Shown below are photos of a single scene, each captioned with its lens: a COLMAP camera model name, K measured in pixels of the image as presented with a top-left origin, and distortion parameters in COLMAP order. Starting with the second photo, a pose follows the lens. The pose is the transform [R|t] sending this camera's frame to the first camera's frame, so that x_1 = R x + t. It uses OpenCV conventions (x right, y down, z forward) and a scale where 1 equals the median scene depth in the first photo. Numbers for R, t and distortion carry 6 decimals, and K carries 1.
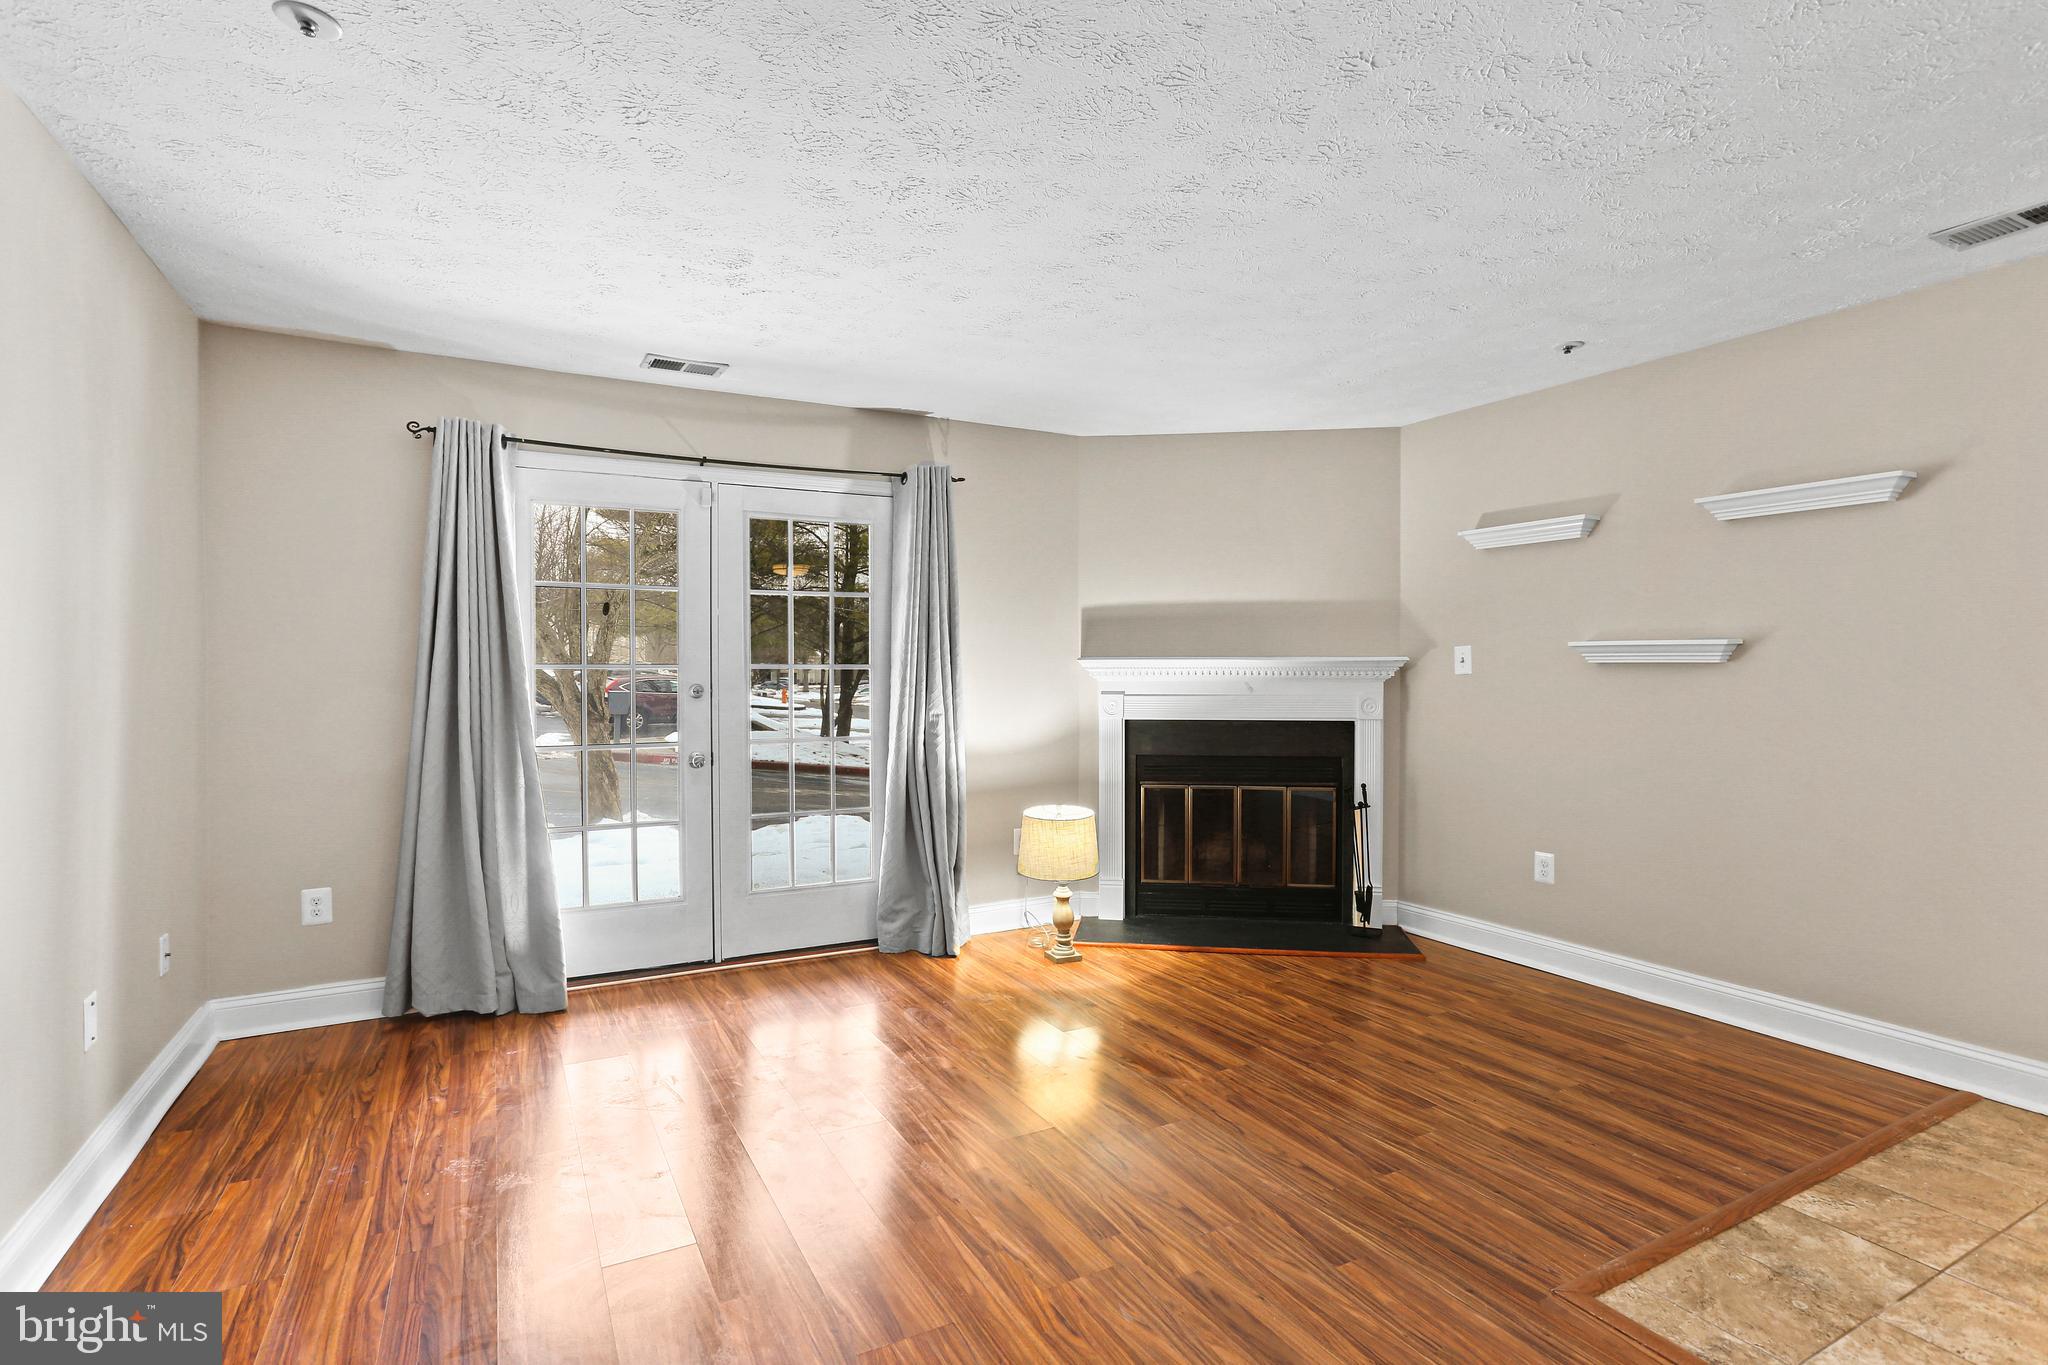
lens RADIAL K [[996.6, 0, 1014.7], [0, 996.6, 660.7], [0, 0, 1]] dist [-0.036333, 0.019336]
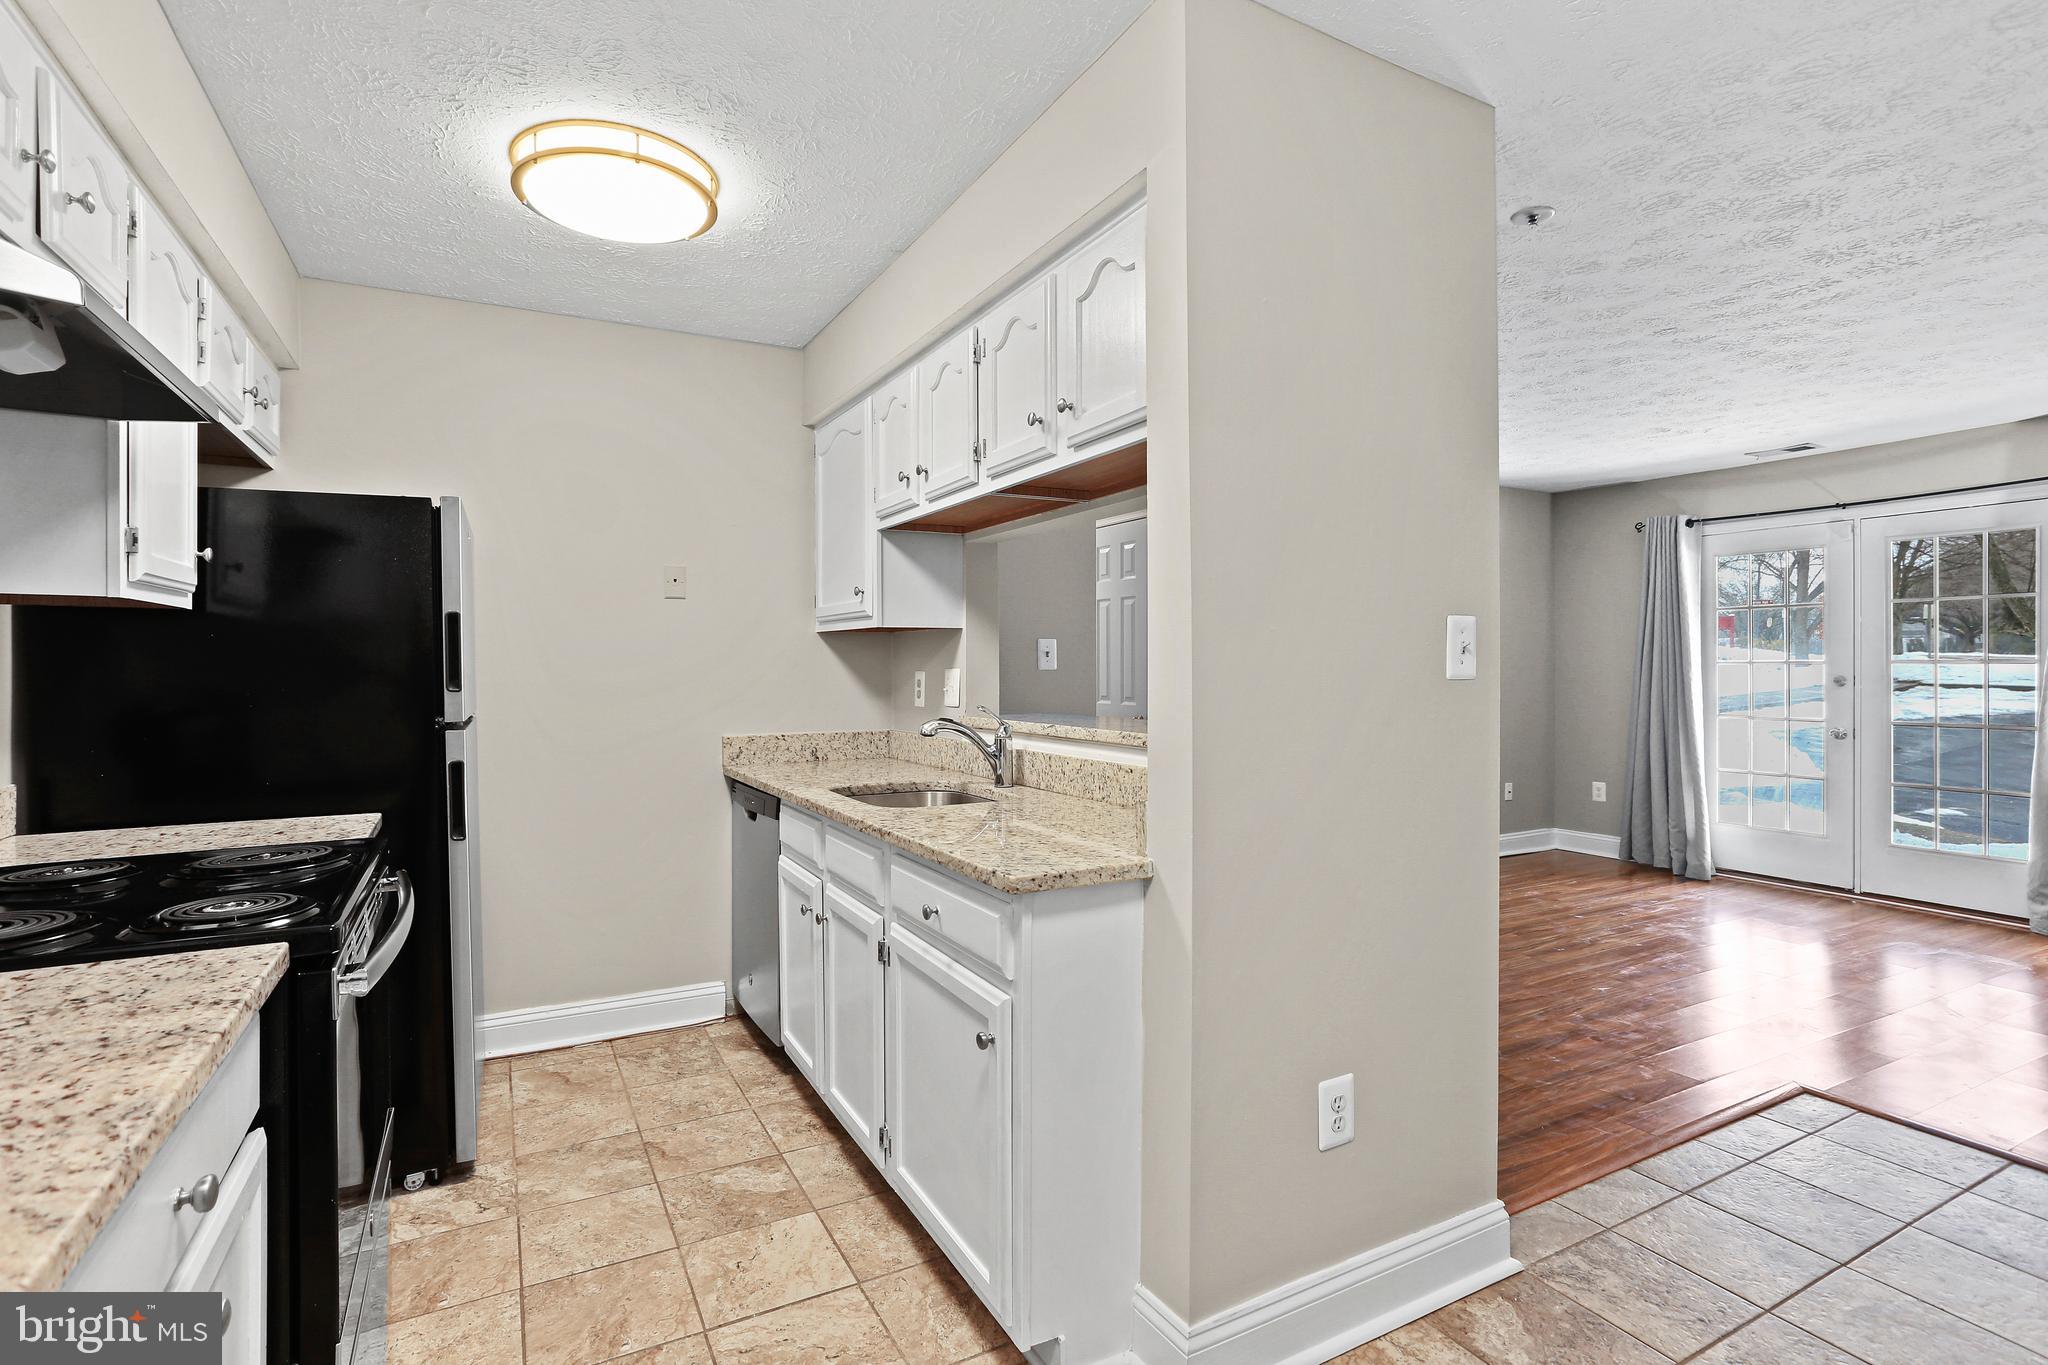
lens RADIAL K [[996.6, 0, 1017.6], [0, 996.6, 669.6], [0, 0, 1]] dist [-0.036333, 0.019336]
pose [[-0.001130, 0.003666, -0.999993, 1.080833], [0.010050, 0.999943, 0.003655, -0.000969], [0.999949, -0.010046, -0.001166, -0.094379]]
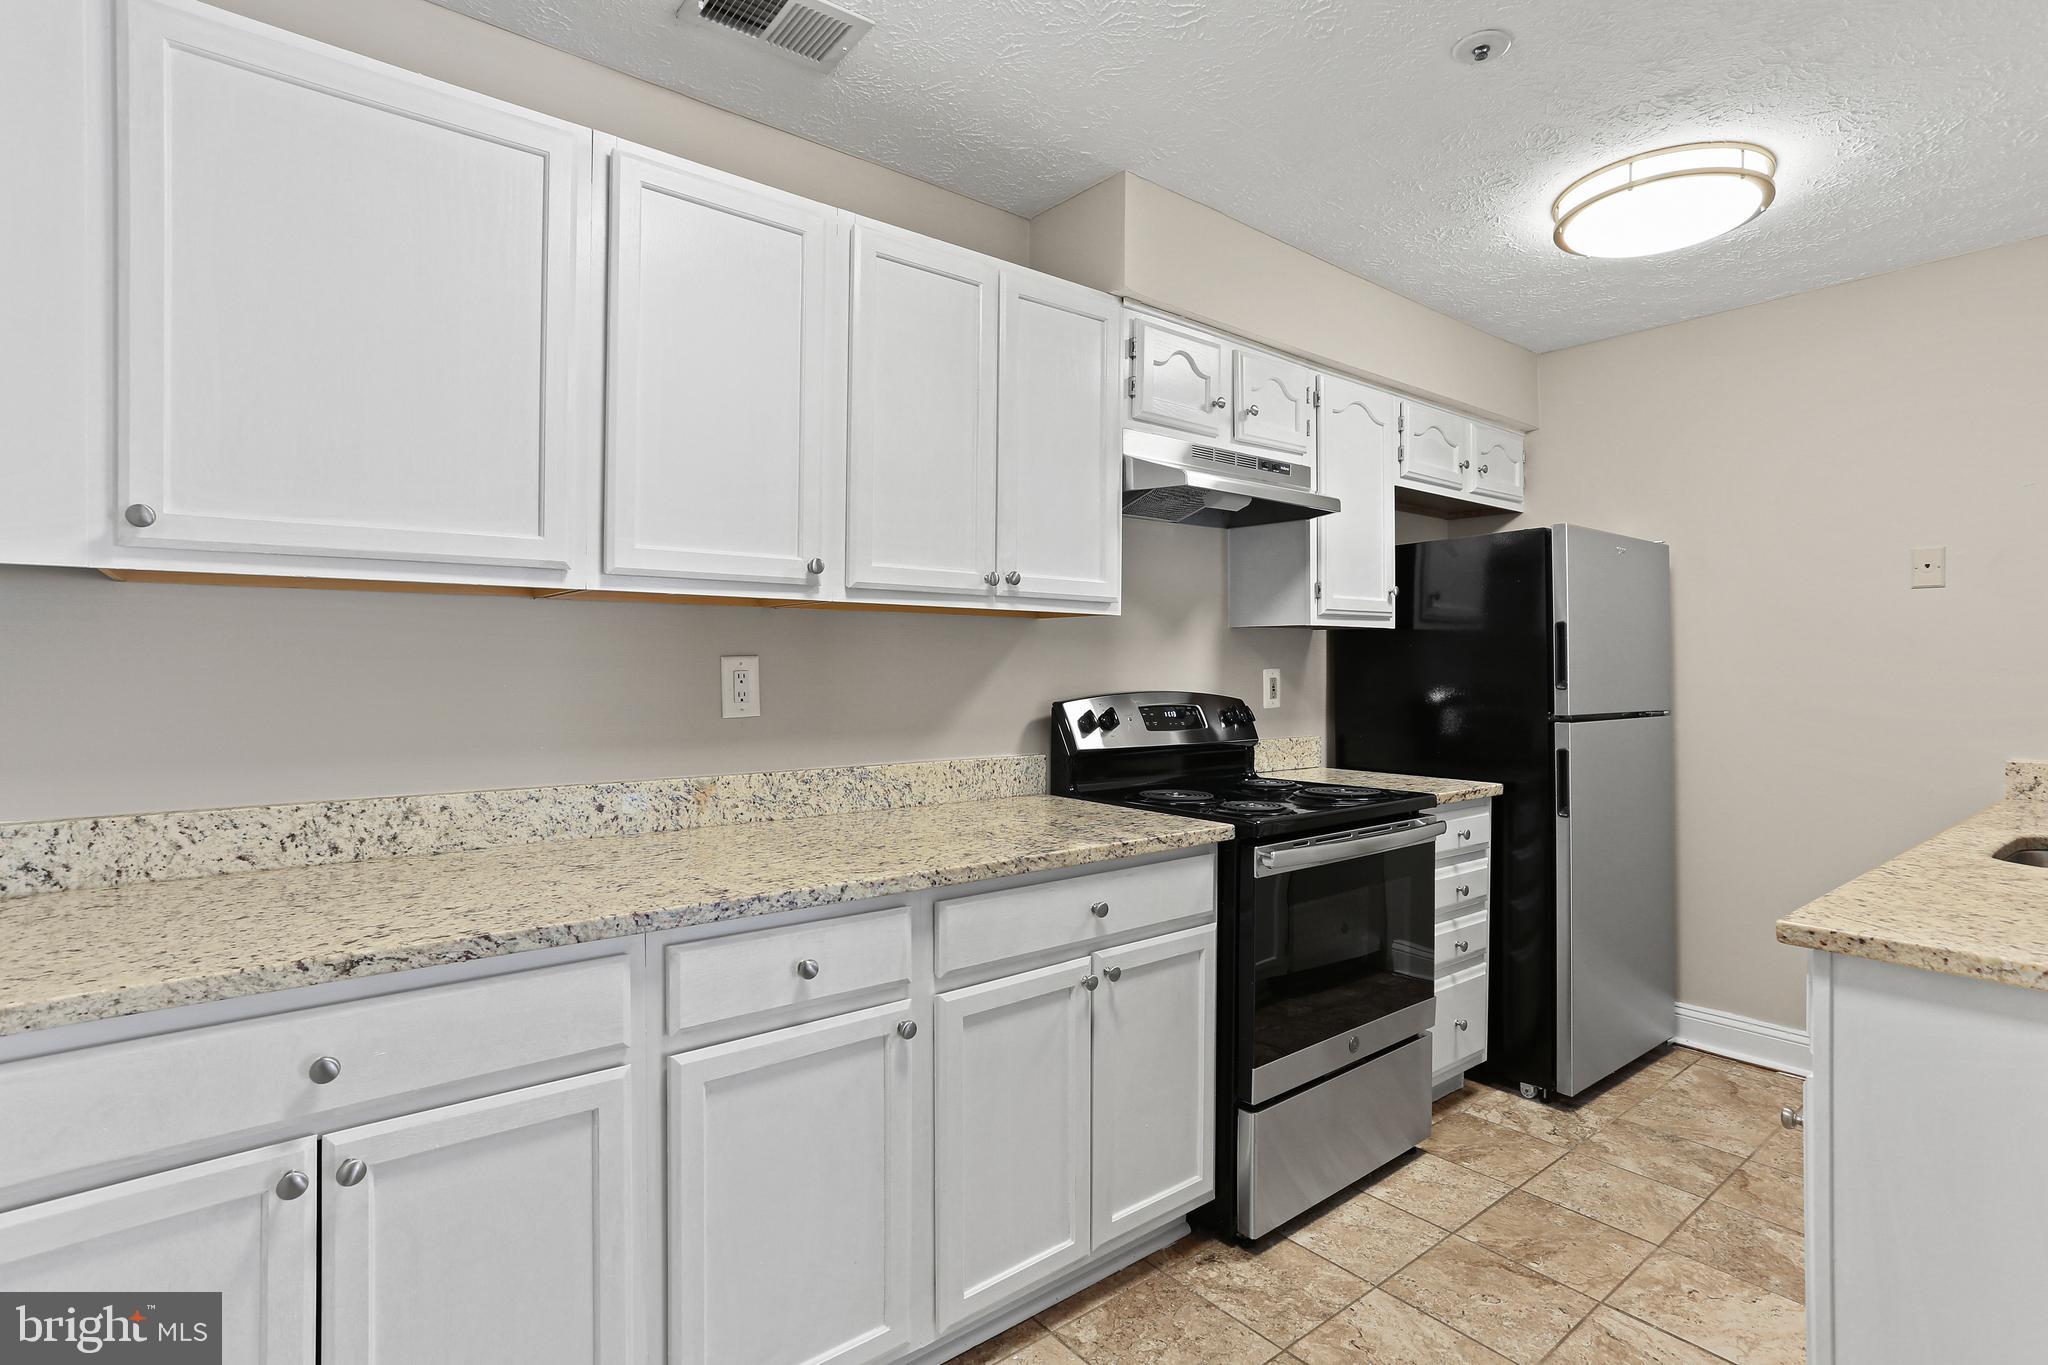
lens RADIAL K [[996.6, 0, 1007.1], [0, 996.6, 659.2], [0, 0, 1]] dist [-0.036333, 0.019336]
pose [[-0.984985, -0.005220, -0.172559, 0.984362], [-0.002611, 0.999879, -0.015343, 0.001712], [0.172618, -0.014662, -0.984880, 0.214787]]
